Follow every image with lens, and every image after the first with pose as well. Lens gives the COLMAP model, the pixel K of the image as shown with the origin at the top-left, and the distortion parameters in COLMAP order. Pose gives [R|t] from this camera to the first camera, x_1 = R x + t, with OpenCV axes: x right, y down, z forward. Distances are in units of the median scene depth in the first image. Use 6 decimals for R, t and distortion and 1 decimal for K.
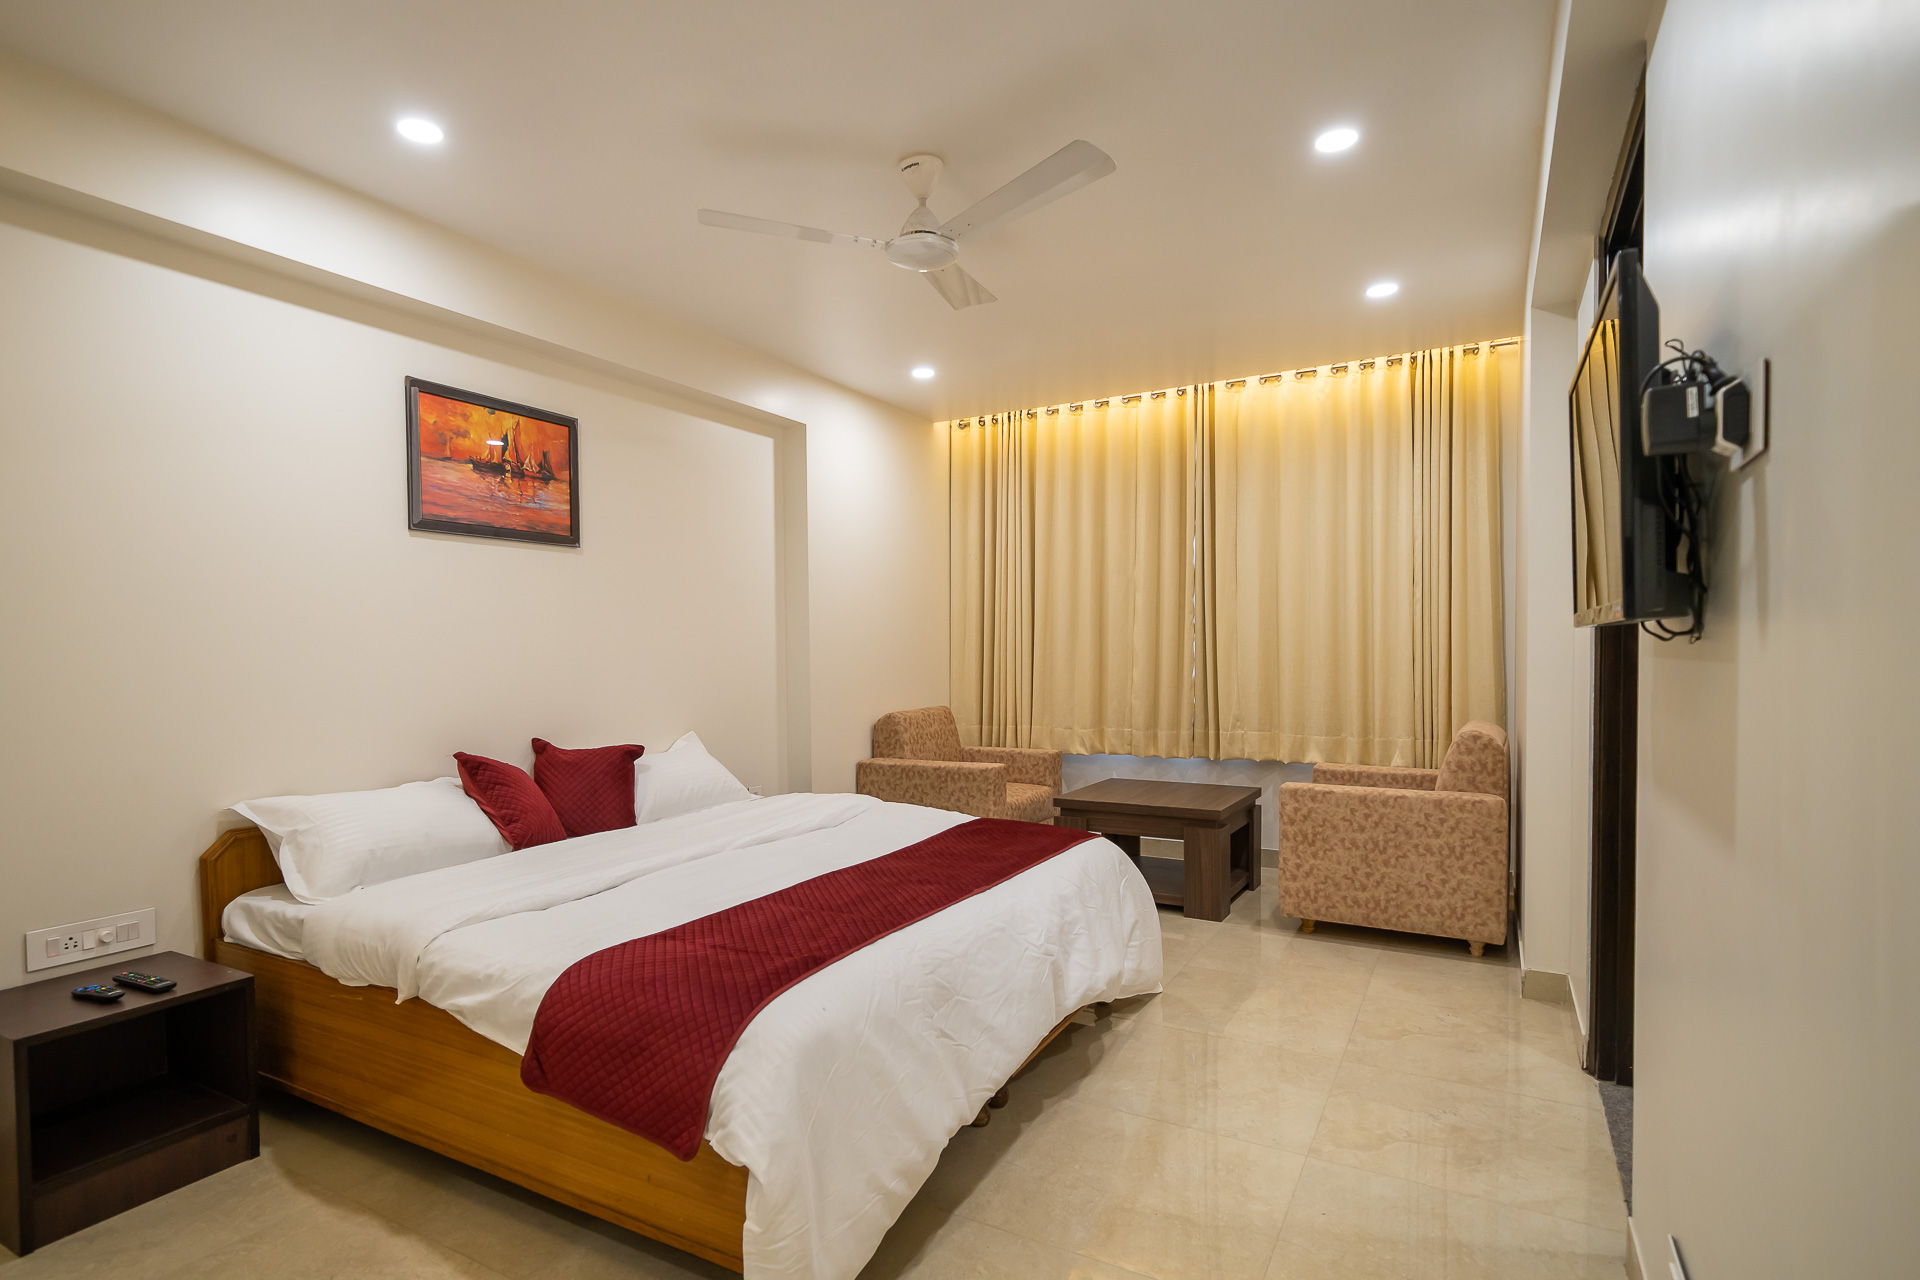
lens RADIAL K [[956.7, 0, 941.1], [0, 956.7, 660.6], [0, 0, 1]] dist [0.001139, -0.000240]
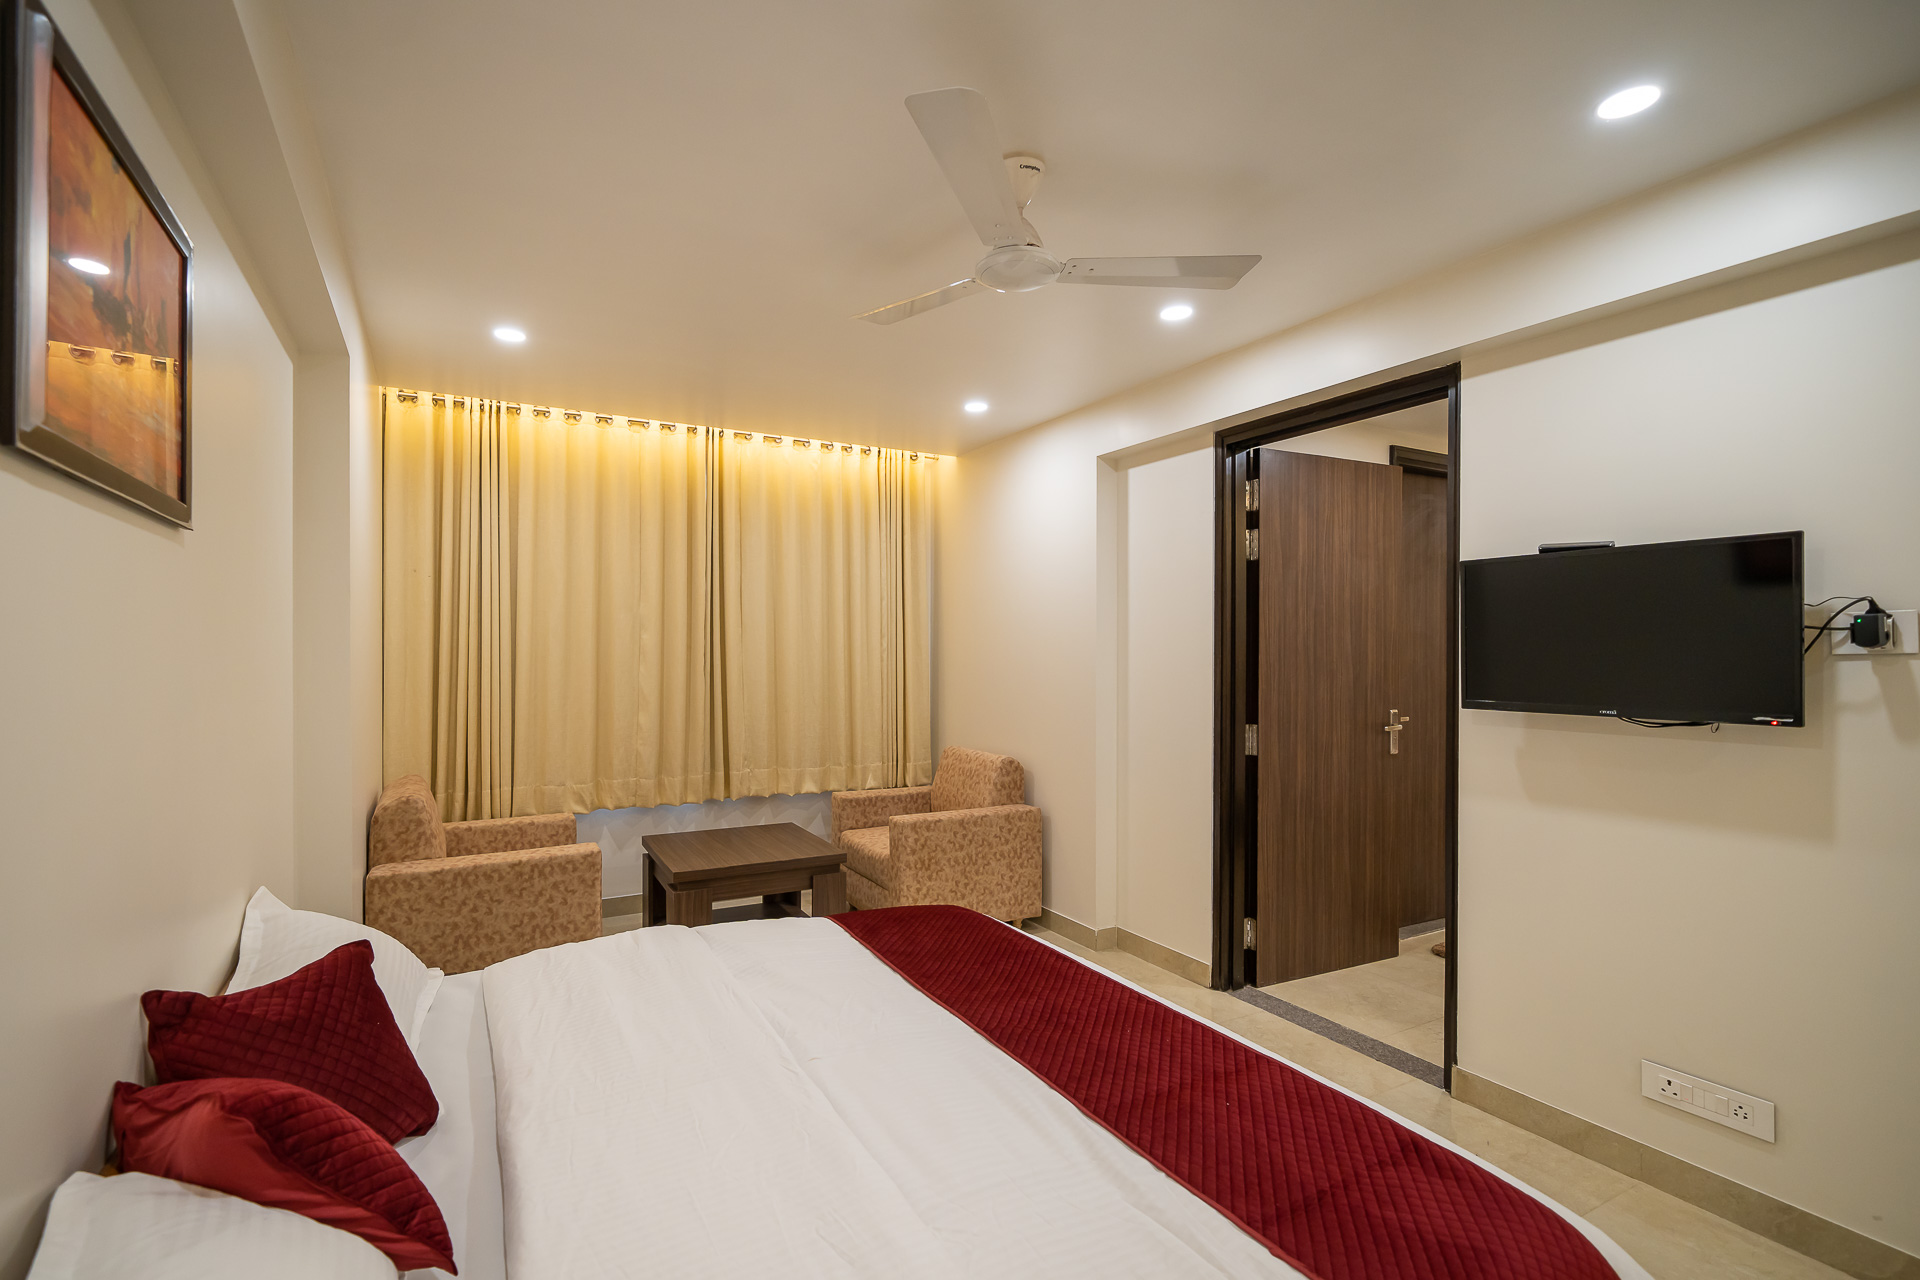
lens RADIAL K [[839.3, 0, 903.4], [0, 839.3, 653.1], [0, 0, 1]] dist [-0.002814, -0.000103]
pose [[0.552936, 0.013067, 0.833121, -0.362933], [0.003331, 0.999834, -0.017892, -0.037032], [-0.833217, 0.012668, 0.552801, 0.363096]]
